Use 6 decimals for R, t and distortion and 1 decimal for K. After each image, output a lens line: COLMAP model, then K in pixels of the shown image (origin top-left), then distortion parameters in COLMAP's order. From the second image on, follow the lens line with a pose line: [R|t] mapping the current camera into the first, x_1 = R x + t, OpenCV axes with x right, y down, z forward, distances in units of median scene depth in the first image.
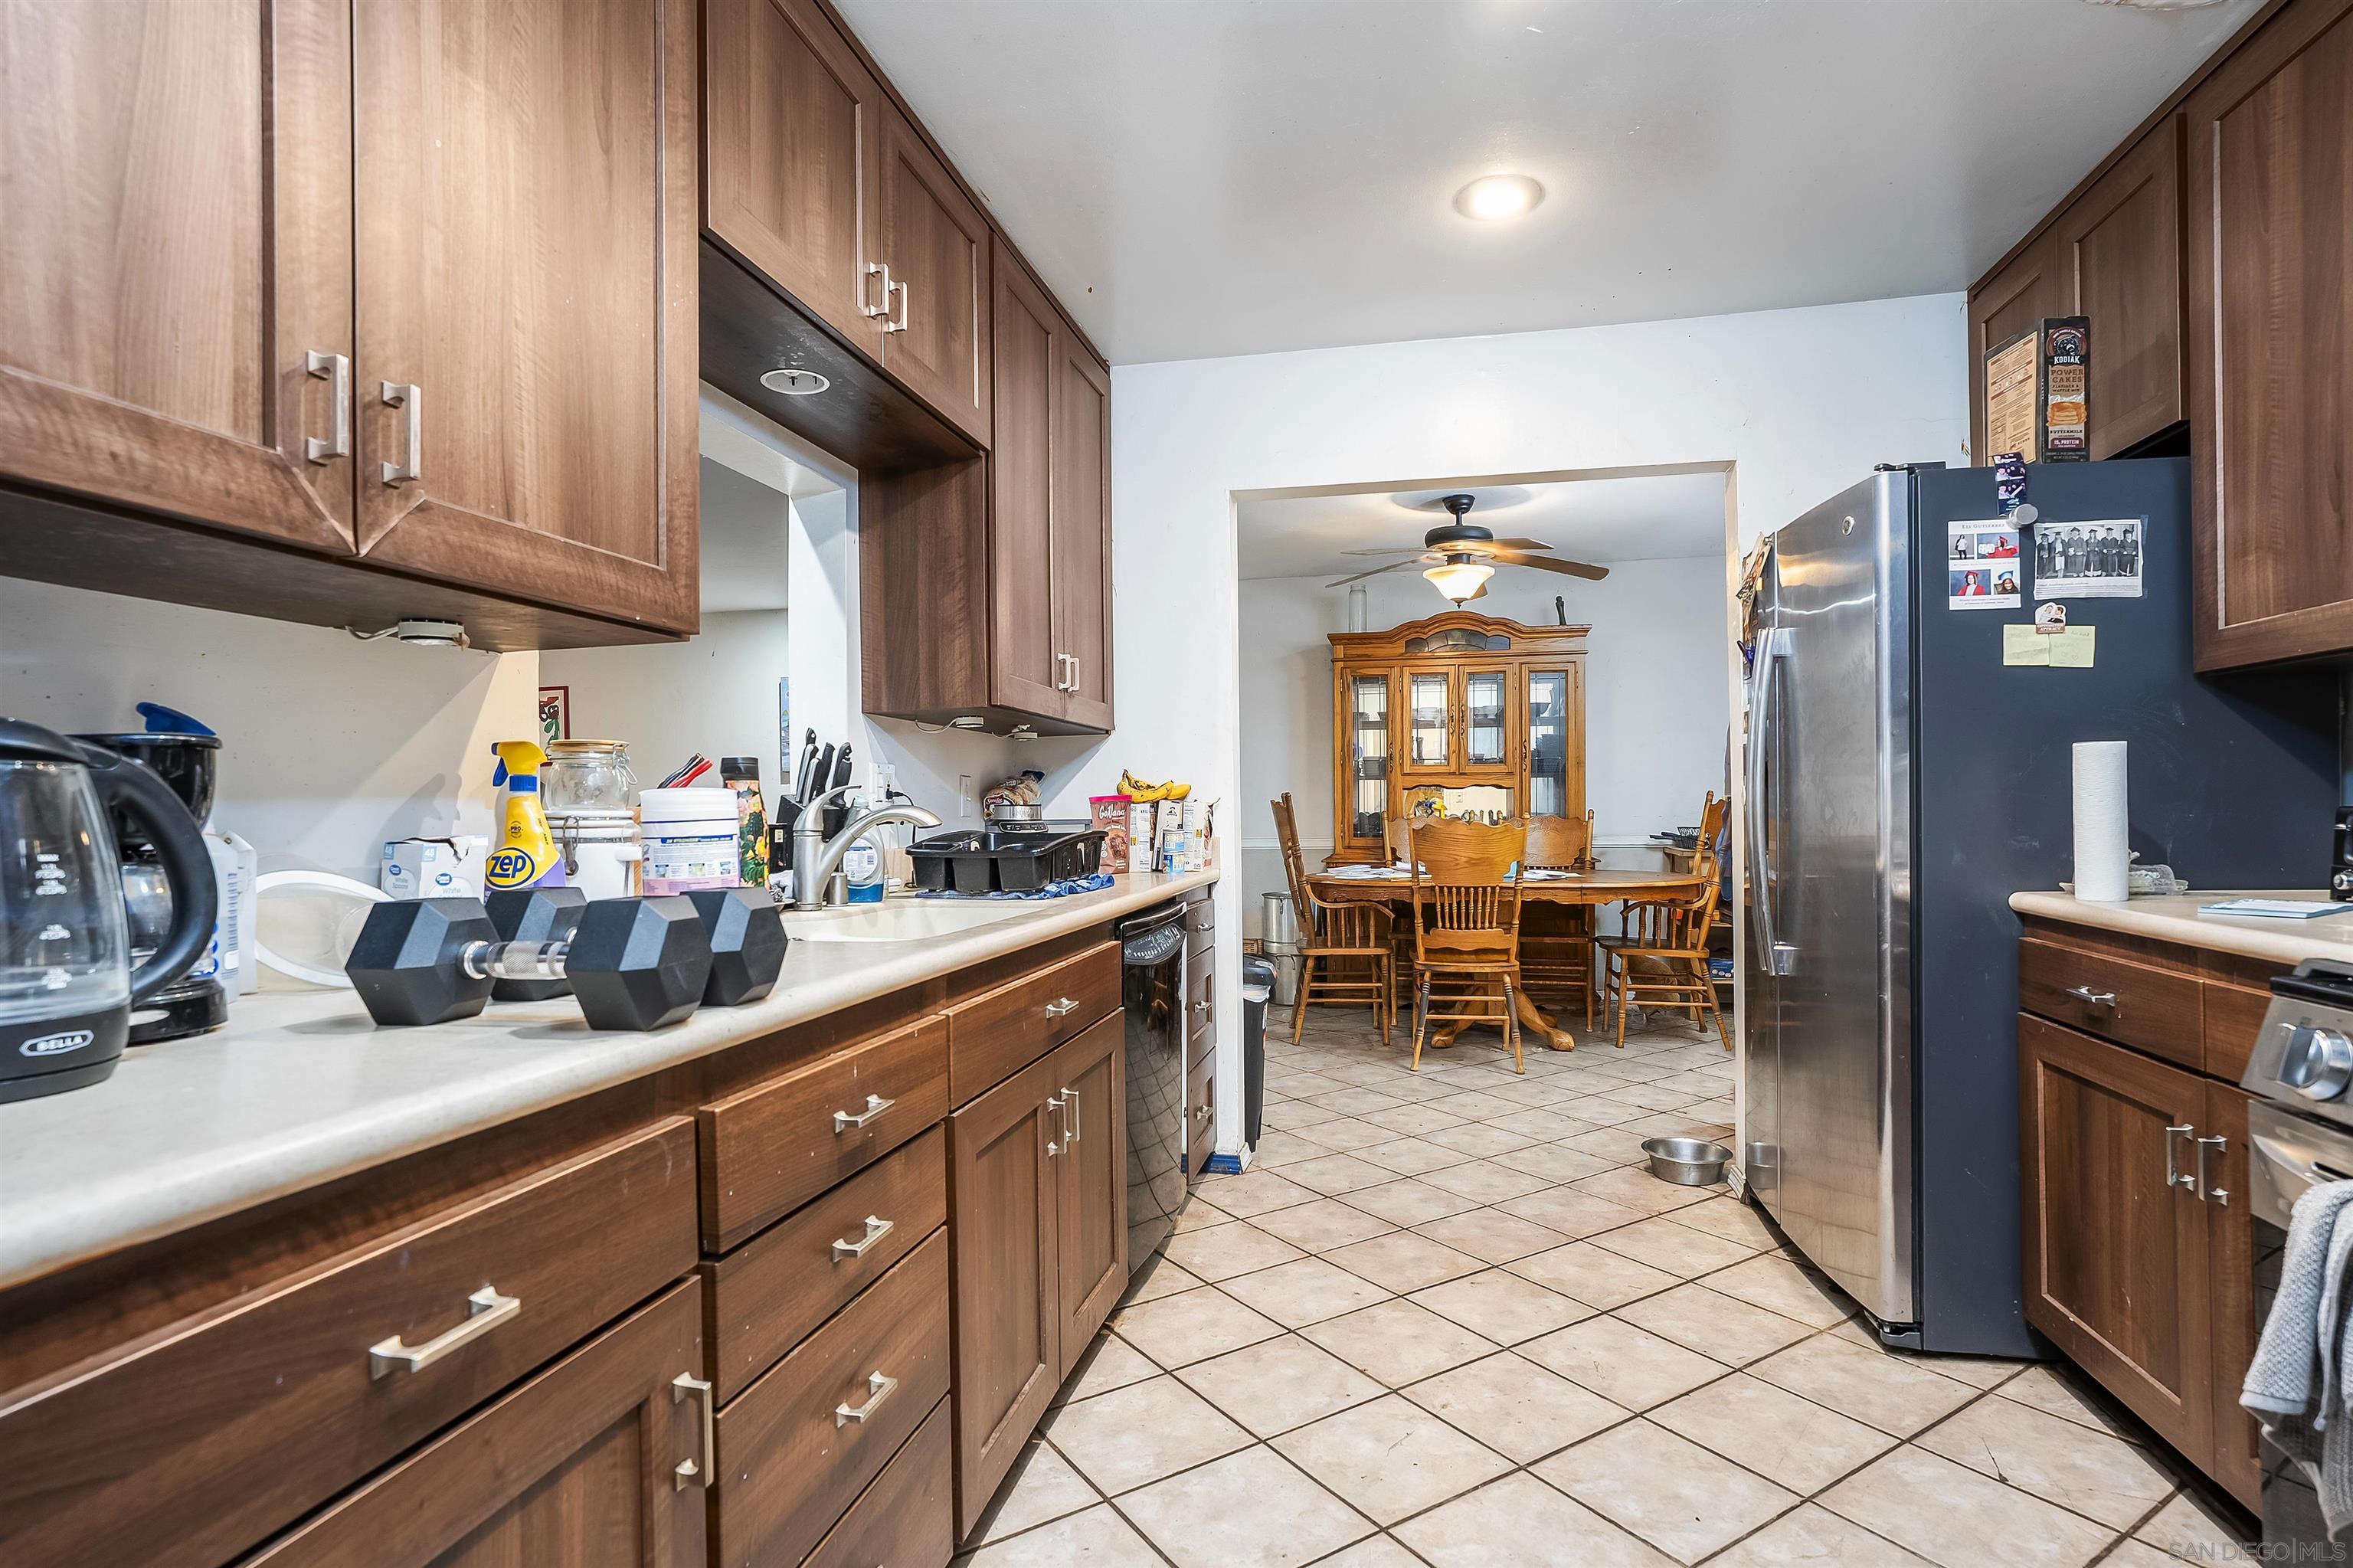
lens RADIAL K [[1180.9, 0, 1176.5], [0, 1180.9, 784.0], [0, 0, 1]] dist [-0.016760, 0.019395]
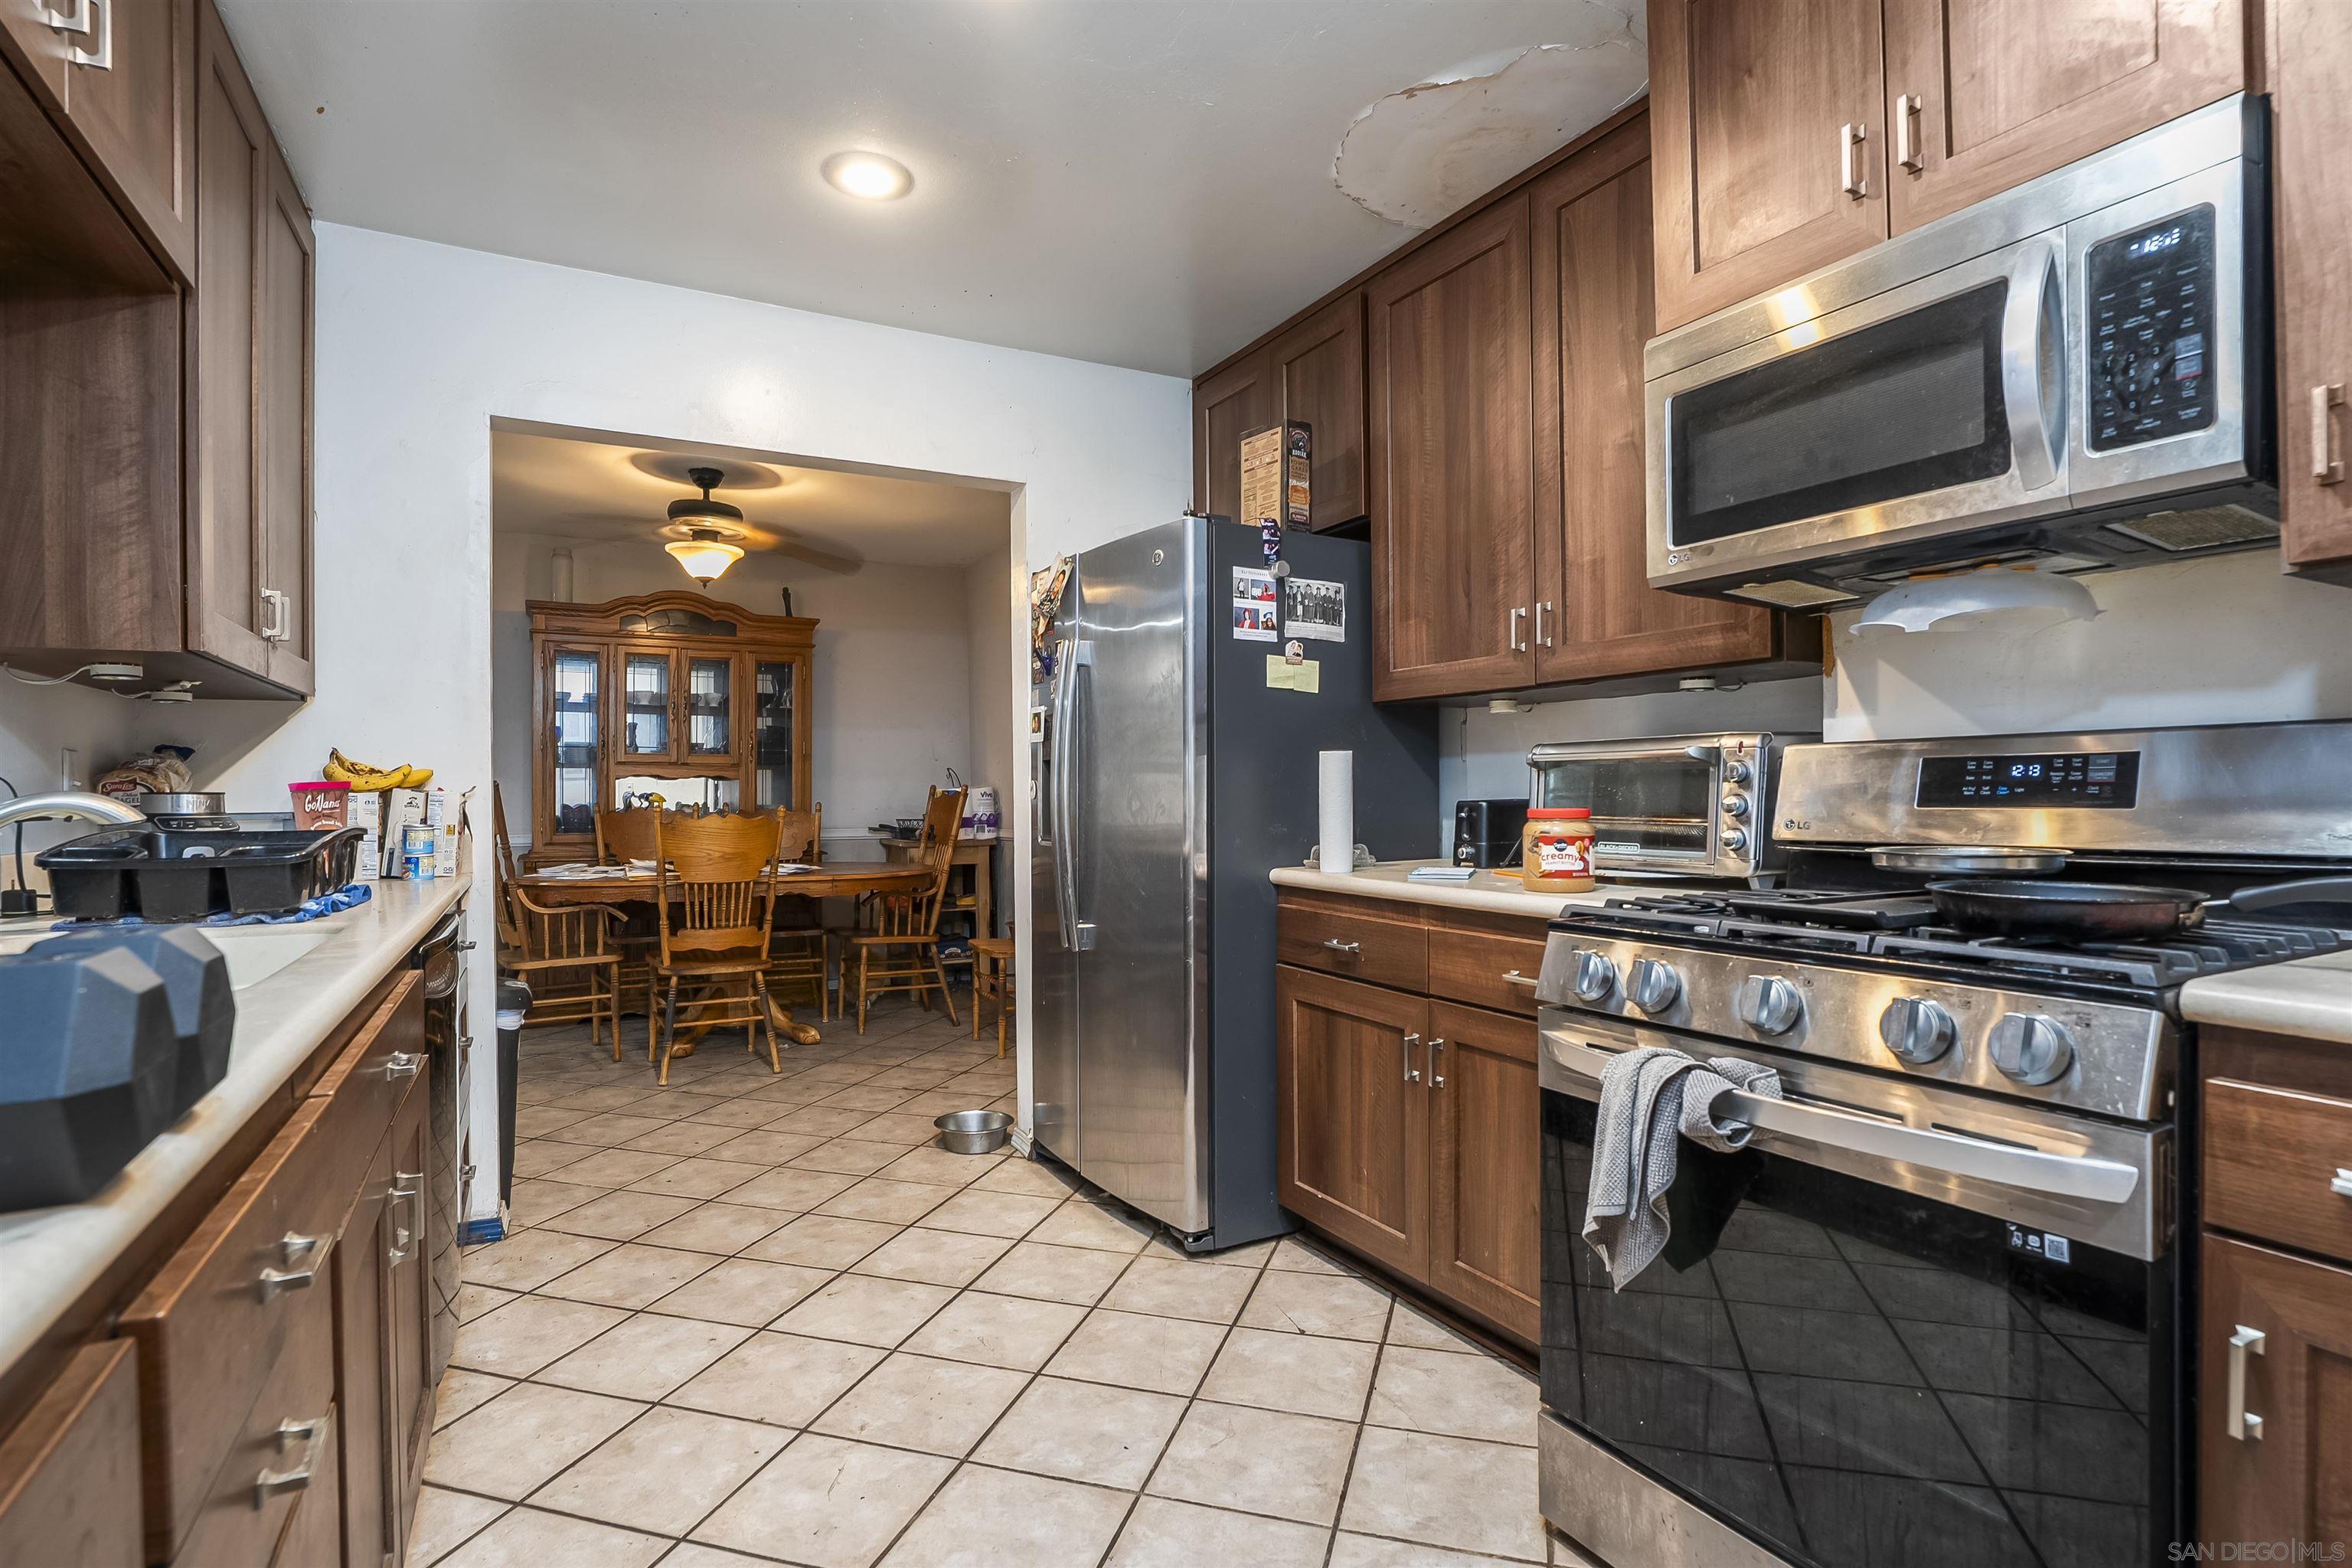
lens RADIAL K [[1173.3, 0, 1175.9], [0, 1173.3, 779.9], [0, 0, 1]] dist [-0.043607, 0.020501]
pose [[0.762011, 0.014954, 0.647391, -0.148272], [-0.016159, 0.999861, -0.004076, 0.003635], [-0.647362, -0.007356, 0.762147, 0.097355]]
